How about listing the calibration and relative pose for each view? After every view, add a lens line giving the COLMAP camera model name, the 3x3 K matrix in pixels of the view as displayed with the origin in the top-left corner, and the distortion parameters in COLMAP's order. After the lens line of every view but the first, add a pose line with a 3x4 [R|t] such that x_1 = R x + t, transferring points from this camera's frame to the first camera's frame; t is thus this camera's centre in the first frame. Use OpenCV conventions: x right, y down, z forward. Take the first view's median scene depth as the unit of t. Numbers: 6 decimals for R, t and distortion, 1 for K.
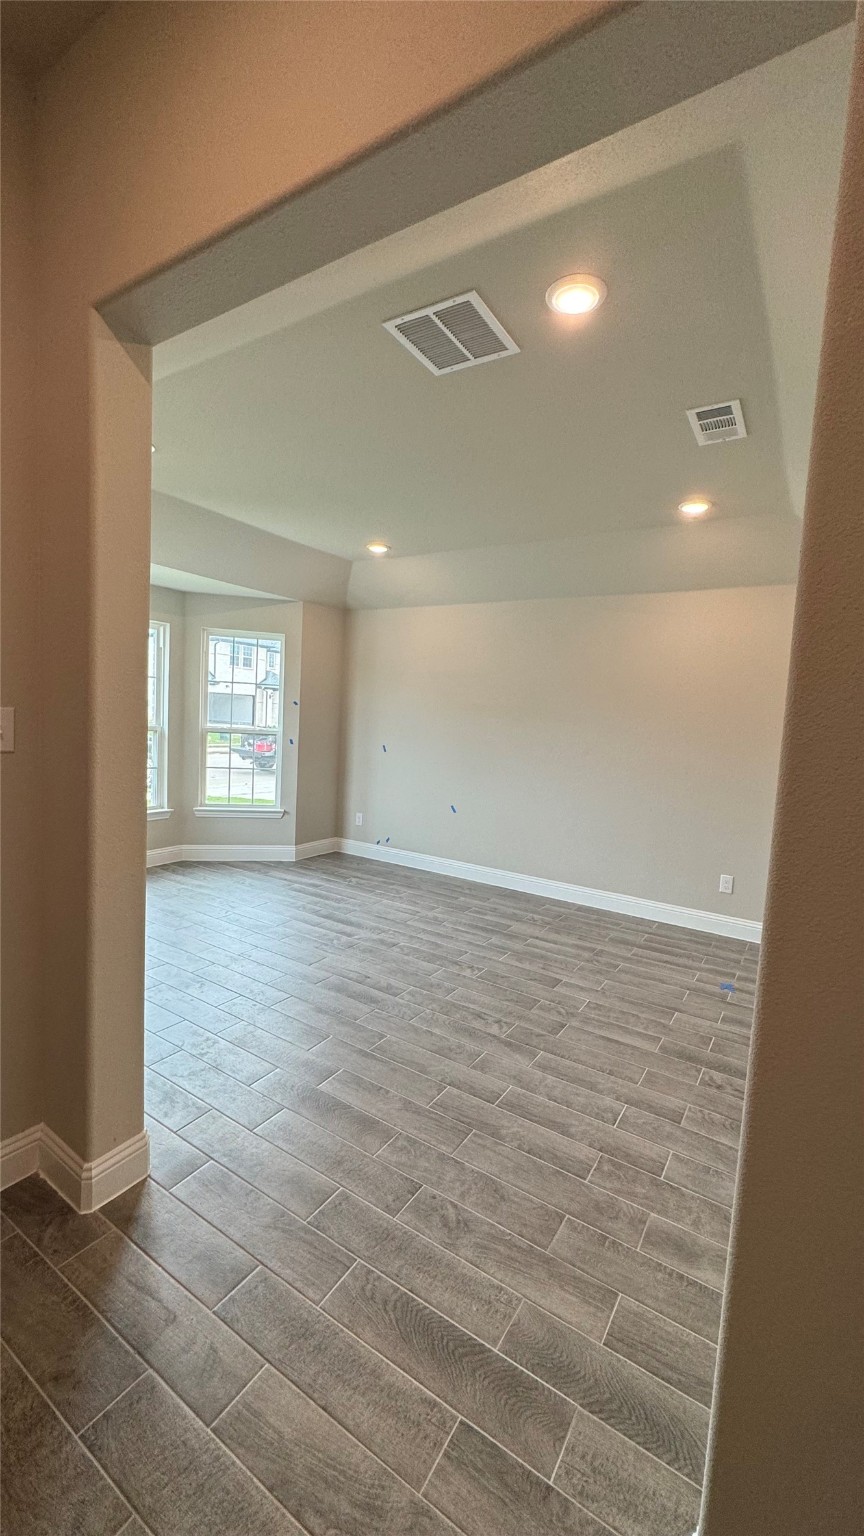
lens RADIAL K [[611.5, 0, 435.6], [0, 611.5, 767.7], [0, 0, 1]] dist [-0.002970, 0.000958]
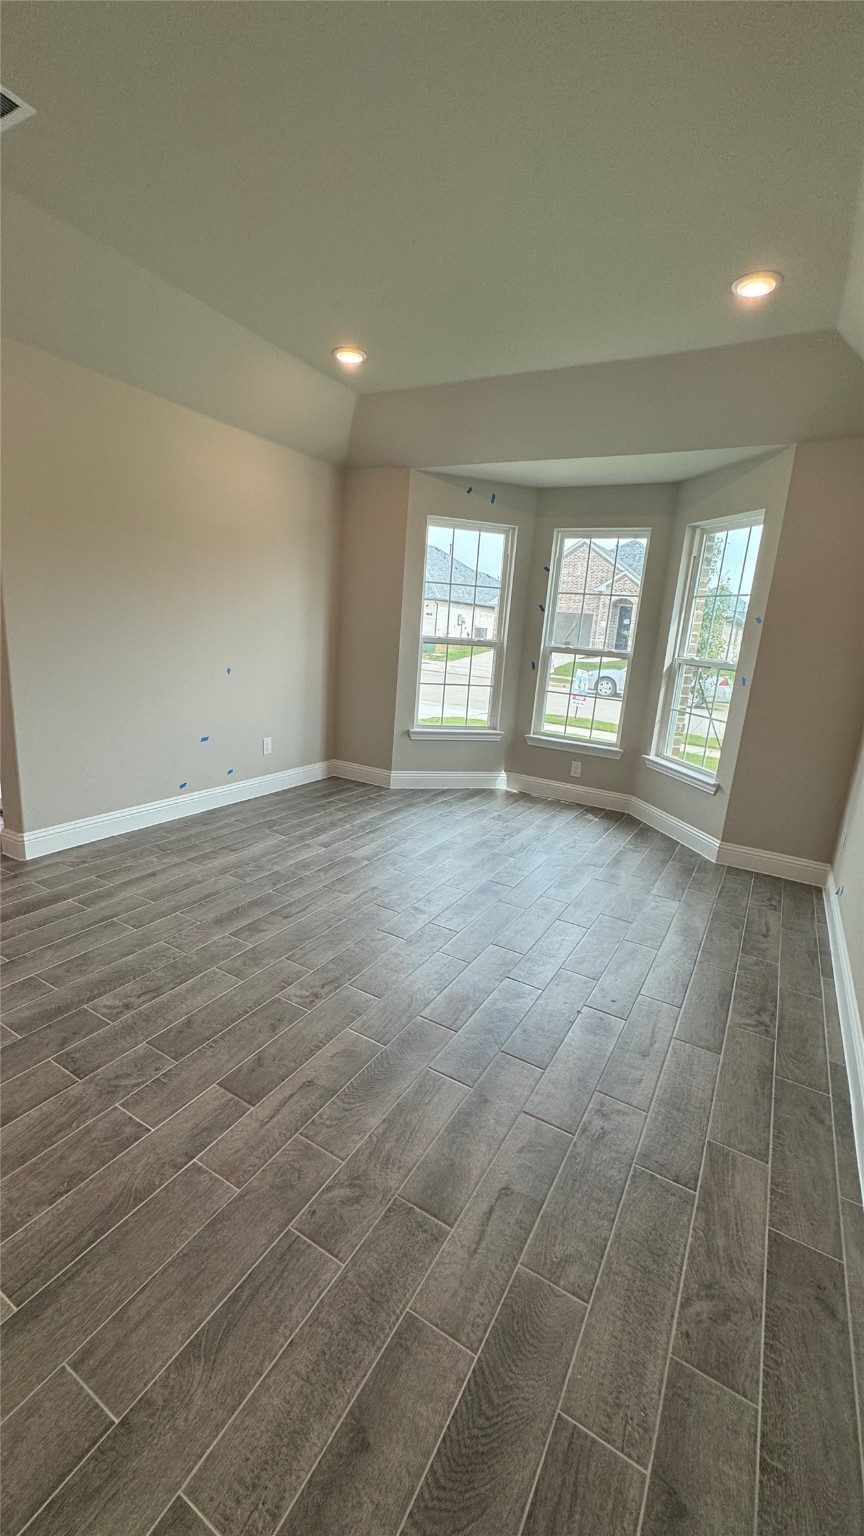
lens RADIAL K [[611.5, 0, 432.7], [0, 611.5, 762.7], [0, 0, 1]] dist [0.028516, 0.000263]
pose [[0.044544, 0.176586, -0.983277, 0.601632], [-0.148421, 0.974500, 0.168286, -0.030778], [0.987921, 0.138443, 0.069617, 0.971770]]
